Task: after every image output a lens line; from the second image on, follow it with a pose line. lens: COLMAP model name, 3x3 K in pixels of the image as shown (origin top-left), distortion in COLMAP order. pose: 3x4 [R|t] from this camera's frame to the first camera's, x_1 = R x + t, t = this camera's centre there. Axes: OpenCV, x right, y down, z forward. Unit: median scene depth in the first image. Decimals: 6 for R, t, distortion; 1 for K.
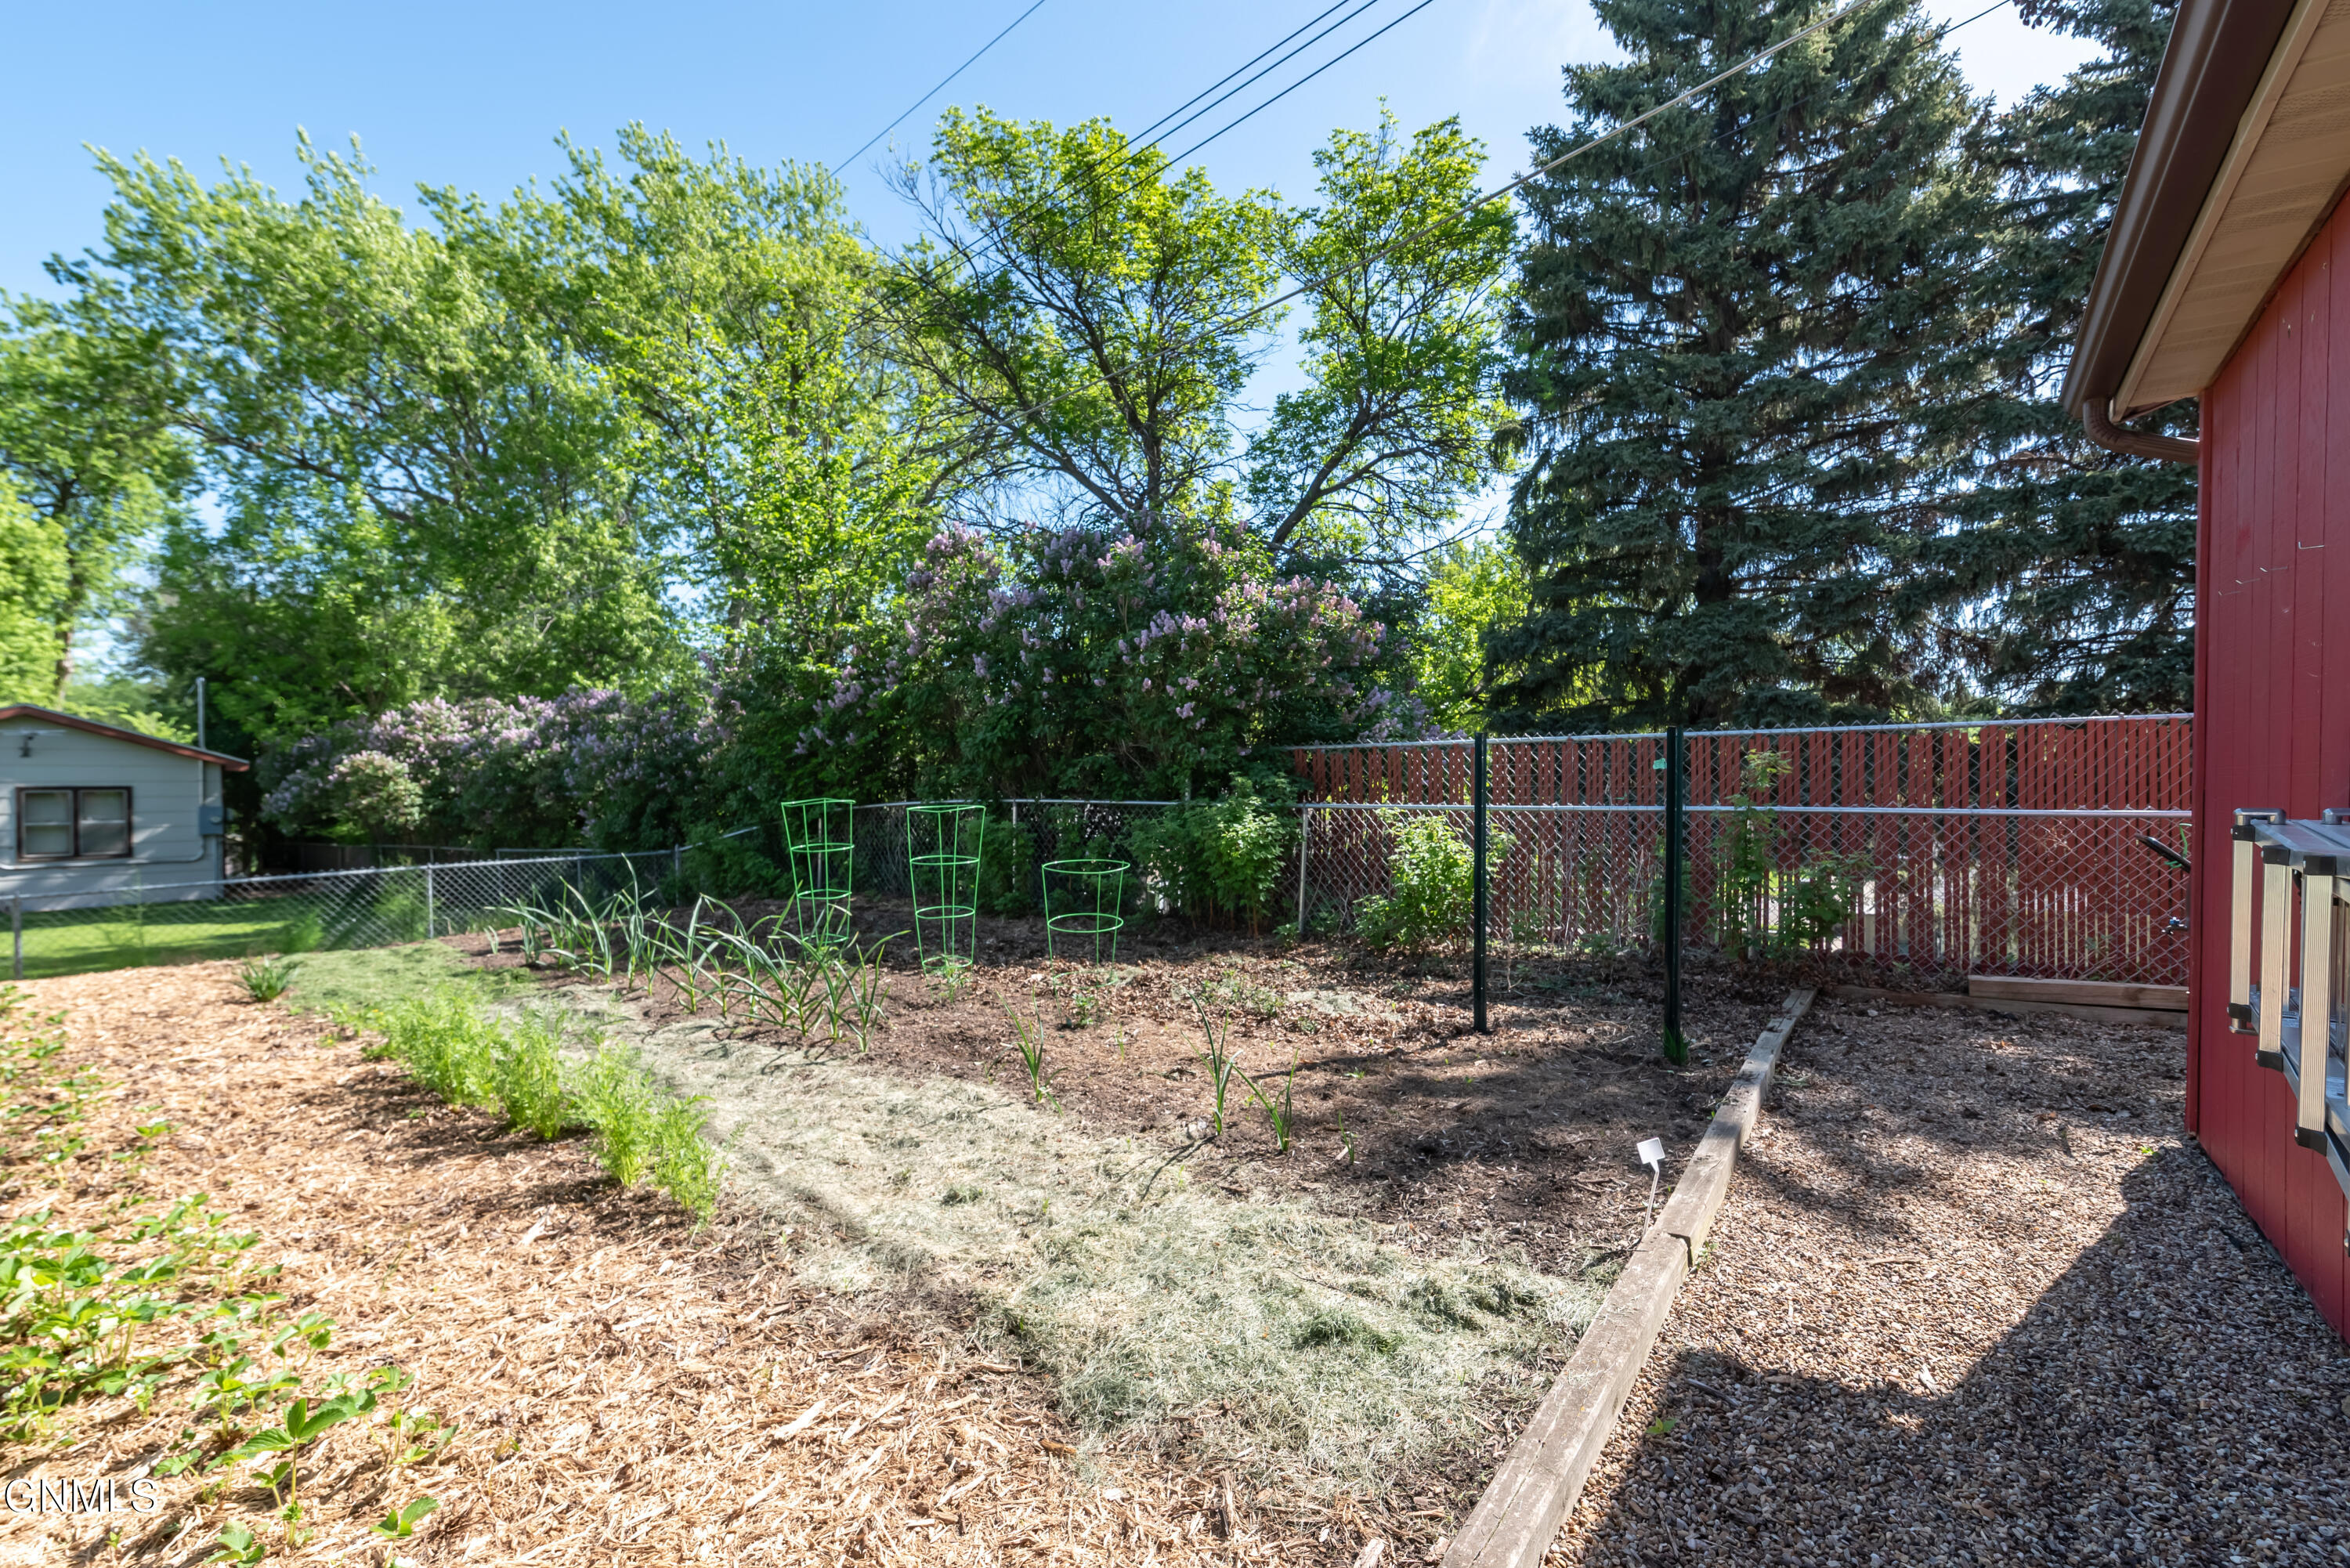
lens RADIAL K [[1006.1, 0, 1176.4], [0, 1006.1, 781.0], [0, 0, 1]] dist [0.001182, -0.000426]
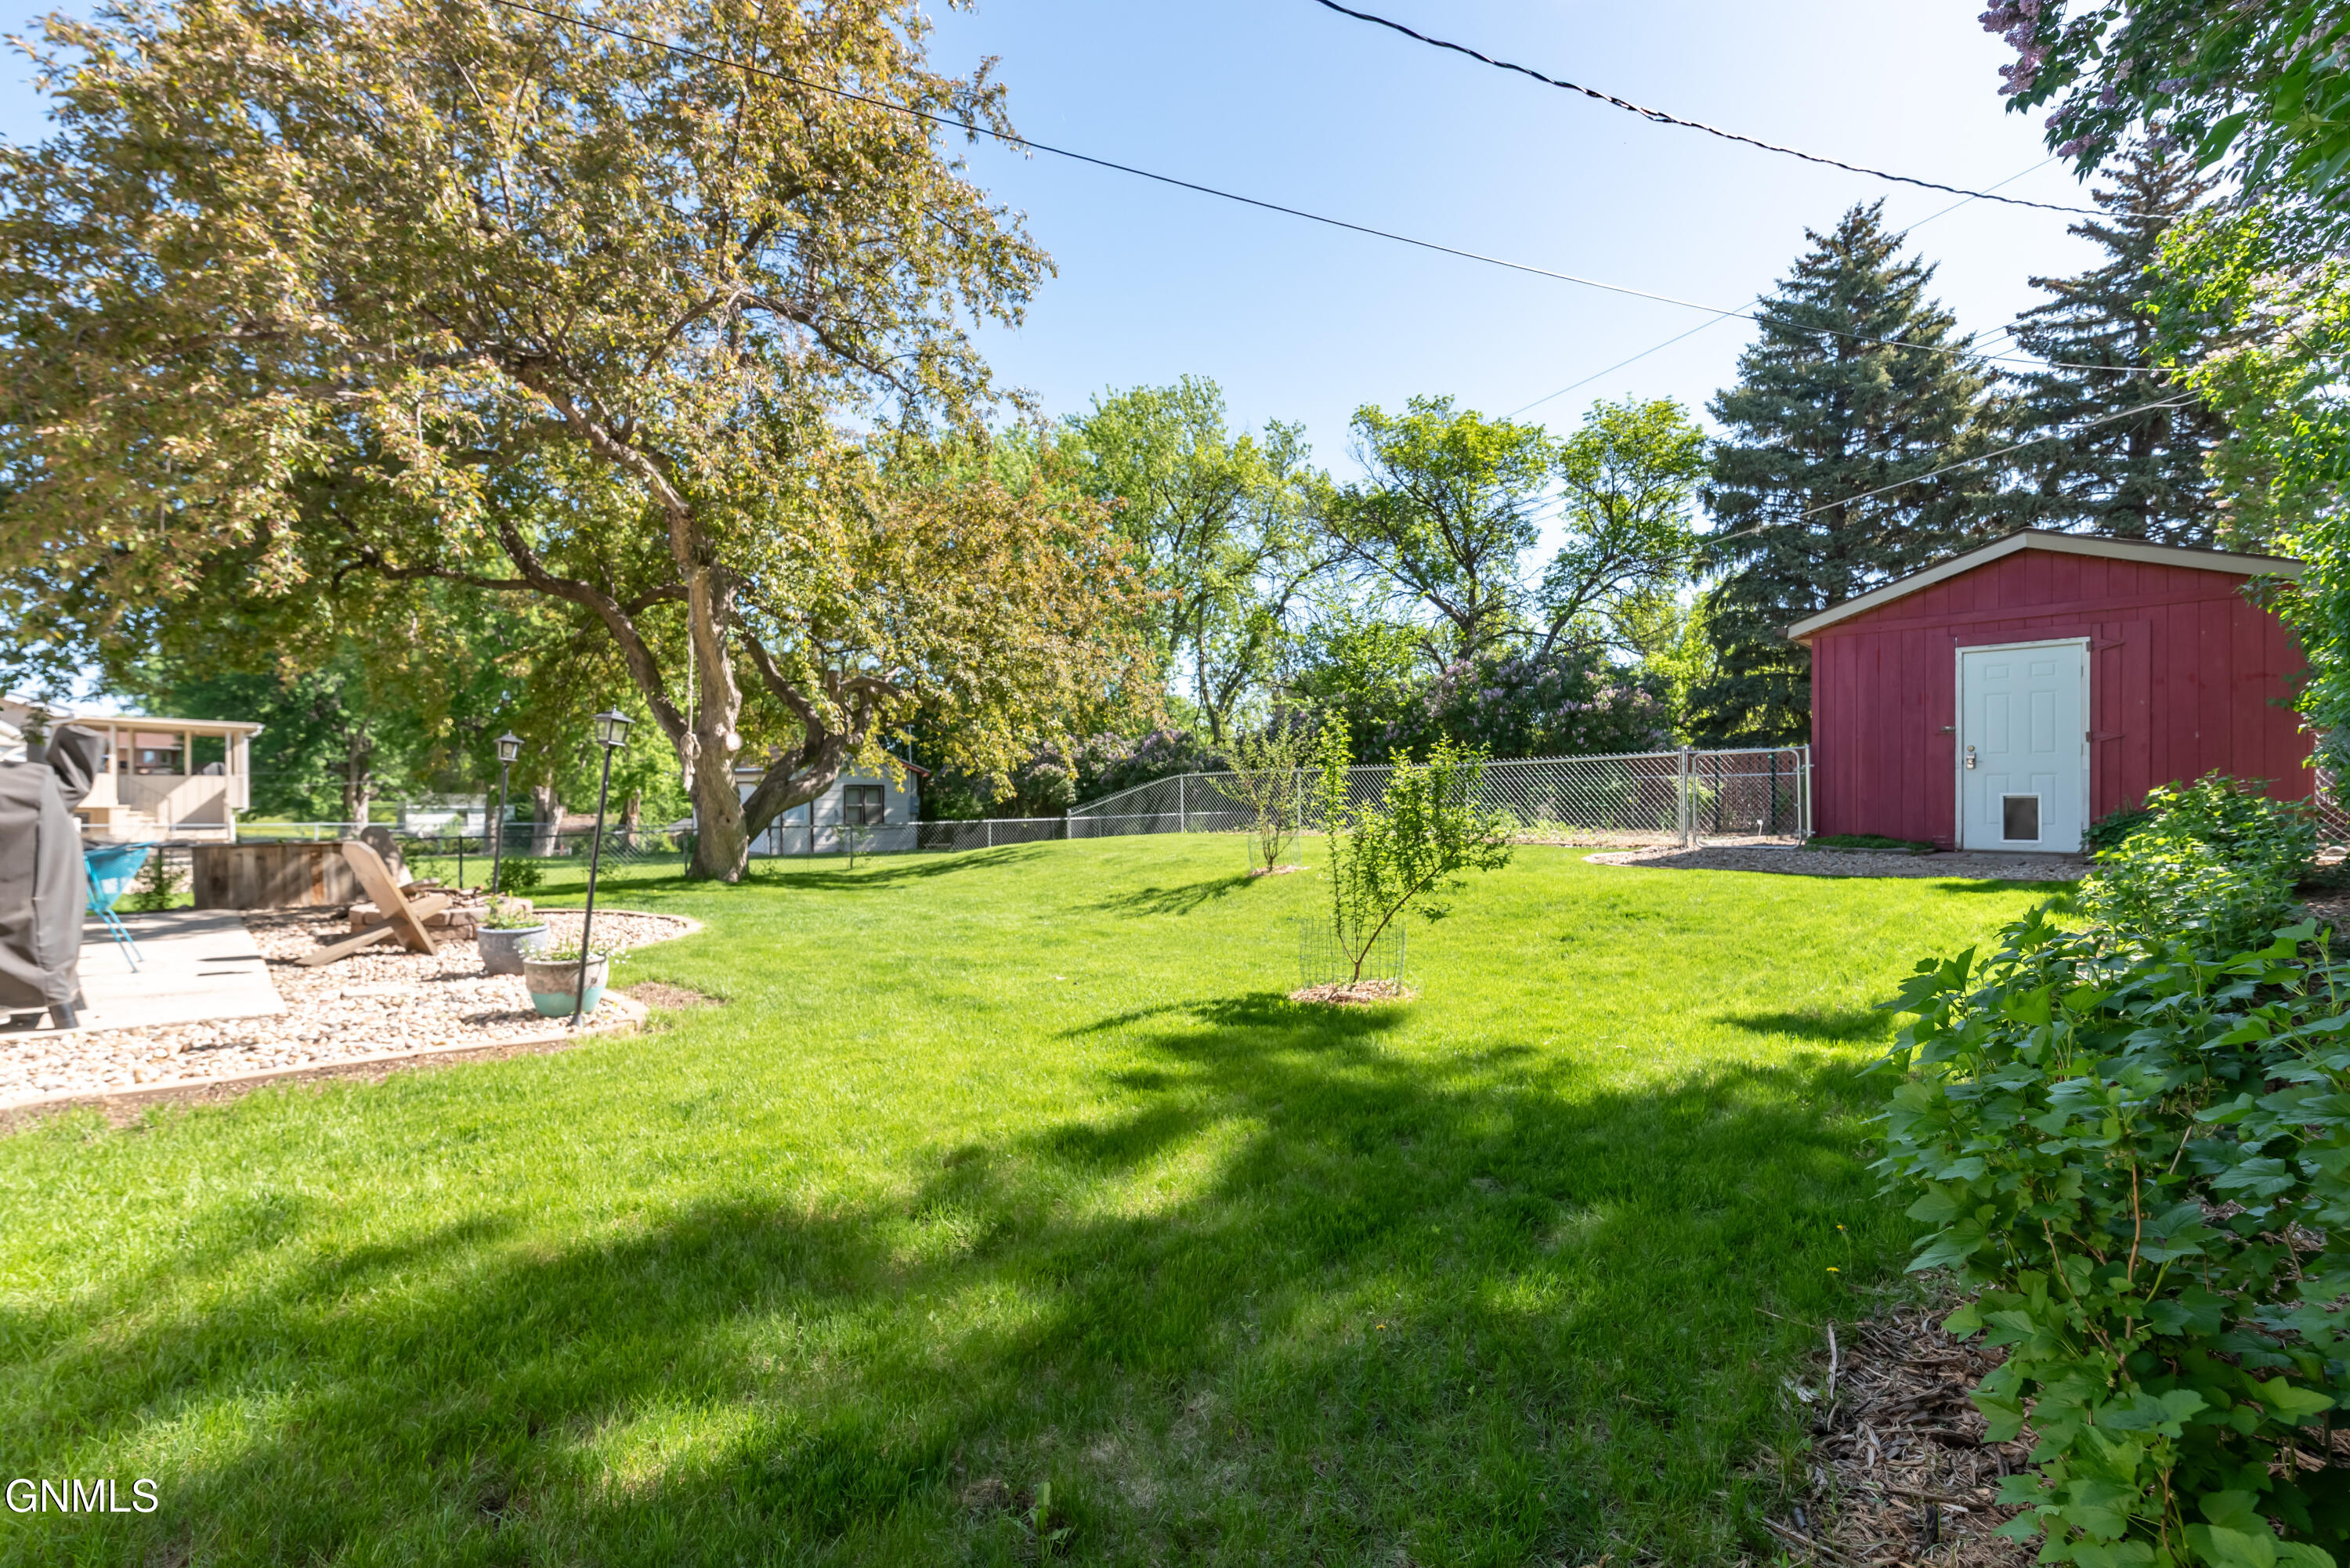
lens RADIAL K [[1006.1, 0, 1162.7], [0, 1006.1, 792.4], [0, 0, 1]] dist [0.001182, -0.000426]
pose [[0.989001, -0.002799, -0.147884, -0.309888], [0.002175, 0.999988, -0.004381, 0.031902], [0.147894, 0.004011, 0.988995, -0.777348]]
